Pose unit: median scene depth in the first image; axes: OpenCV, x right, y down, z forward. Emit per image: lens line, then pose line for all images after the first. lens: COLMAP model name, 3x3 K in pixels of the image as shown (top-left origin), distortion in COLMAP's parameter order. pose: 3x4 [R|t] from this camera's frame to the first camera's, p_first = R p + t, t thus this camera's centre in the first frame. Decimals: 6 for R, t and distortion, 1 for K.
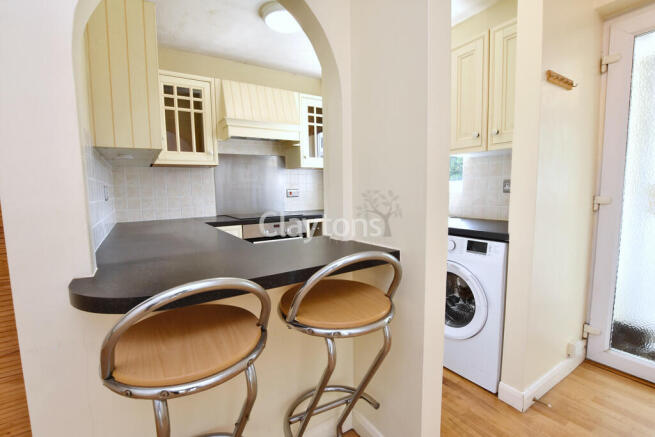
lens RADIAL K [[296.6, 0, 327.5], [0, 296.6, 218.5], [0, 0, 1]] dist [-0.001787, -0.000408]
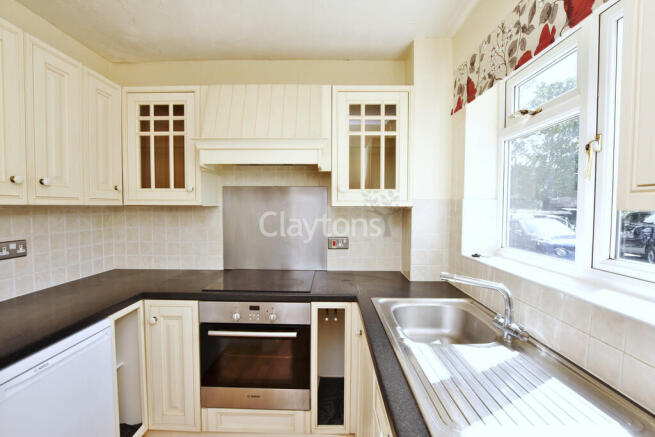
lens RADIAL K [[308.2, 0, 327.5], [0, 308.2, 218.5], [0, 0, 1]] dist [-0.000427, -0.000025]
pose [[0.834955, 0.051356, -0.547916, 0.305226], [-0.077107, 0.996732, -0.024077, -0.162456], [0.544889, 0.062352, 0.836187, 0.577550]]
